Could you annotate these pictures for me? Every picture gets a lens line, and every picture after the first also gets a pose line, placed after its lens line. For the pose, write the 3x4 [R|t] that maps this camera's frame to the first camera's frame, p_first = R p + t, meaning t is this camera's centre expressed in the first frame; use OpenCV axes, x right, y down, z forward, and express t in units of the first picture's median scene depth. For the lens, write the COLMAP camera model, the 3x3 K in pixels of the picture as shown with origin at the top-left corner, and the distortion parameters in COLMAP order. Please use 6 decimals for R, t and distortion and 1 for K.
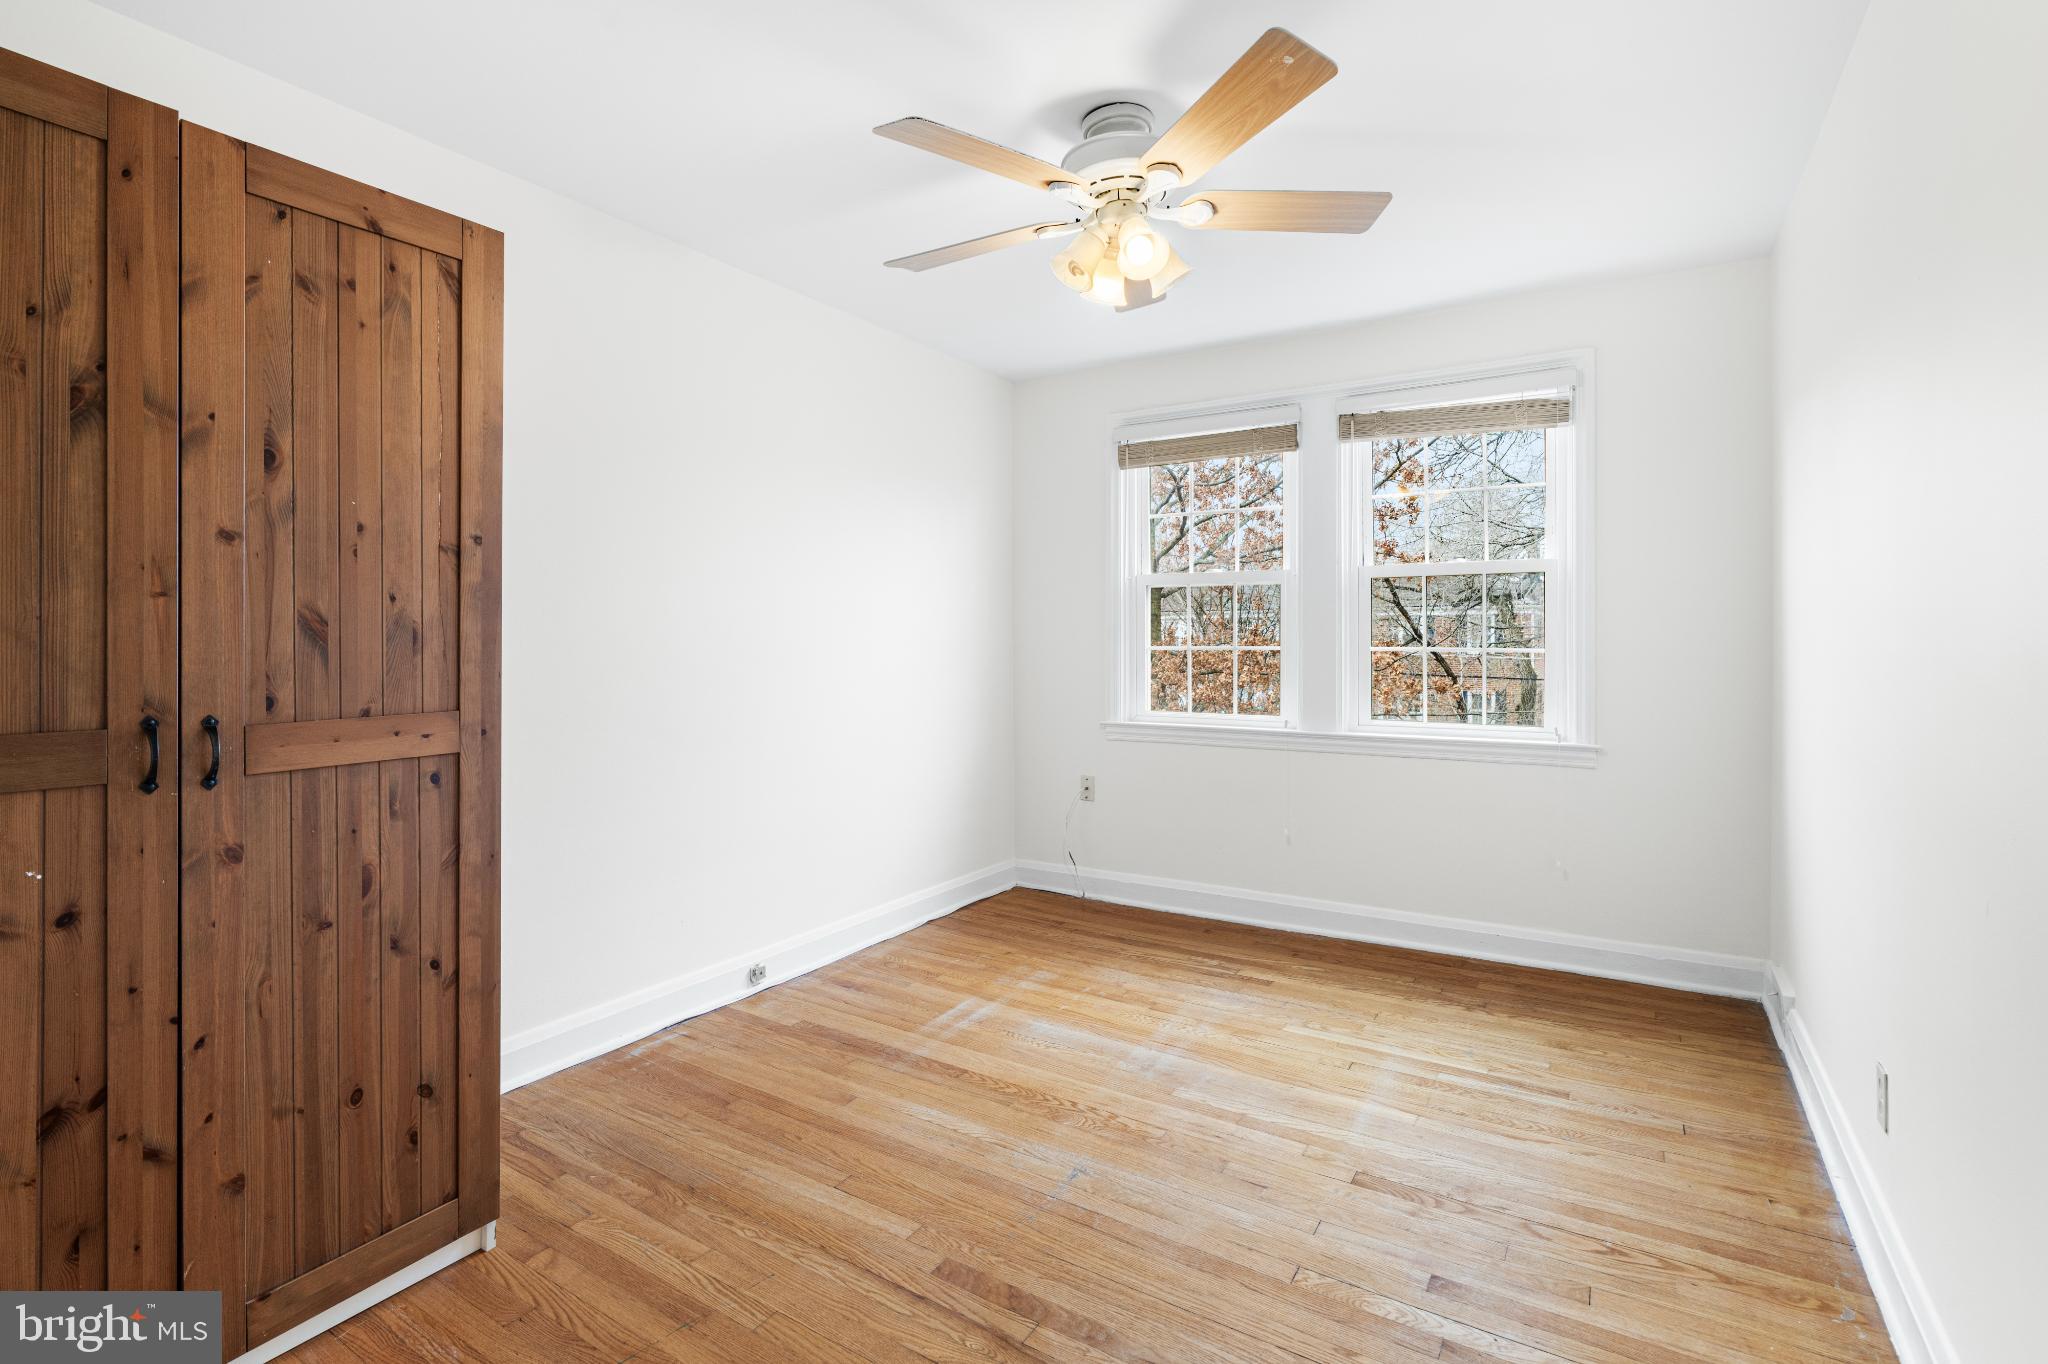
lens RADIAL K [[932.4, 0, 1017.9], [0, 932.4, 679.3], [0, 0, 1]] dist [-0.002179, 0.000037]
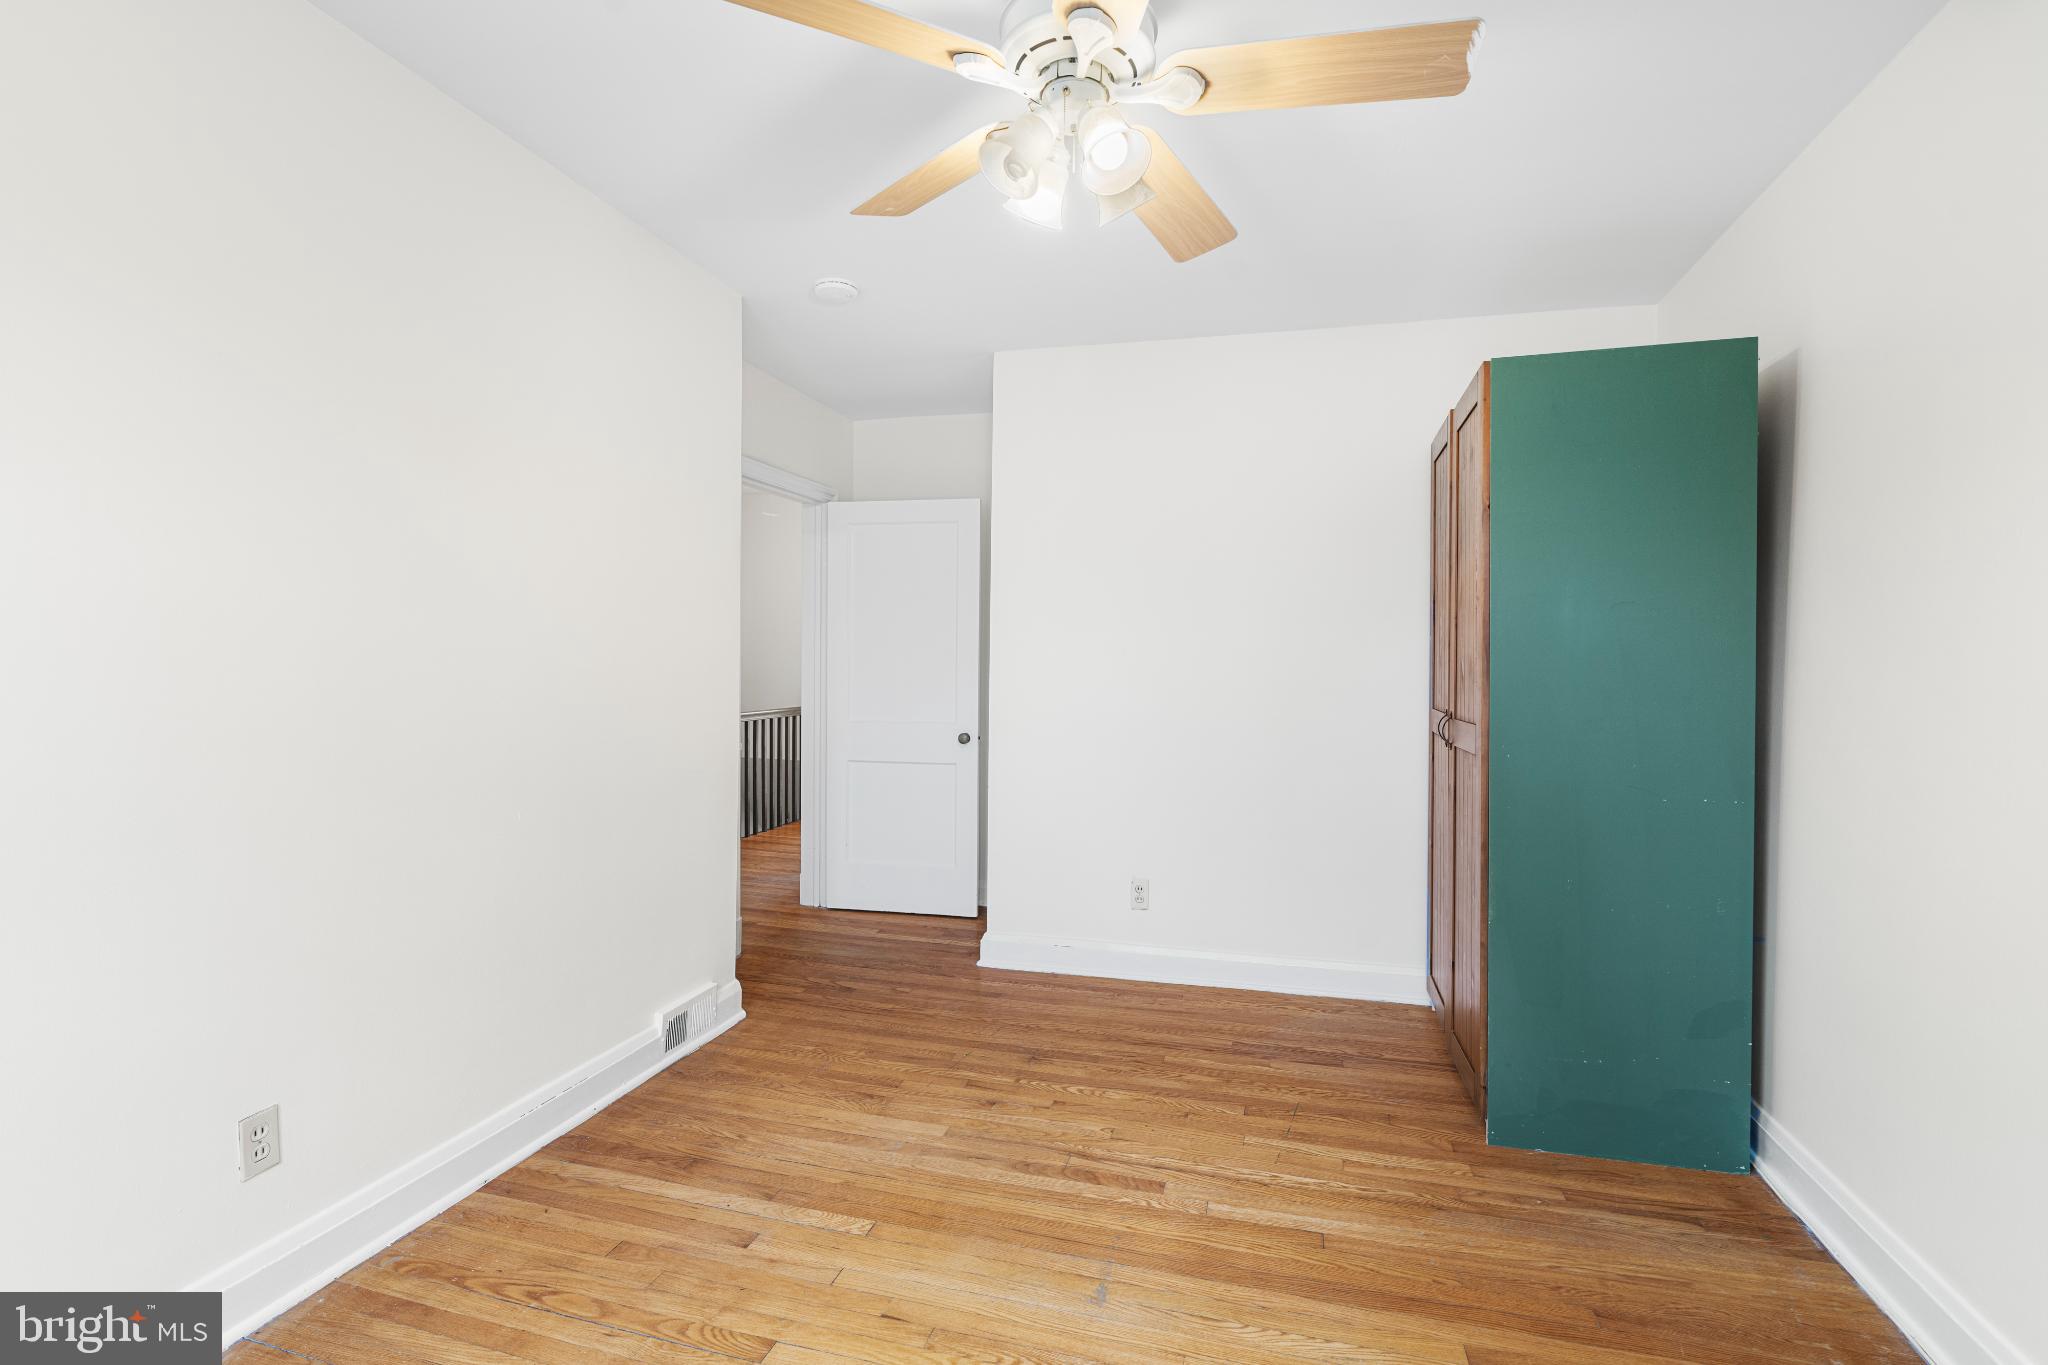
lens RADIAL K [[932.4, 0, 1017.9], [0, 932.4, 679.8], [0, 0, 1]] dist [-0.002179, 0.000037]
pose [[-0.955104, -0.005442, -0.296222, 0.453564], [-0.022076, 0.998359, 0.052836, -0.089435], [0.295449, 0.057003, -0.953657, 2.035996]]
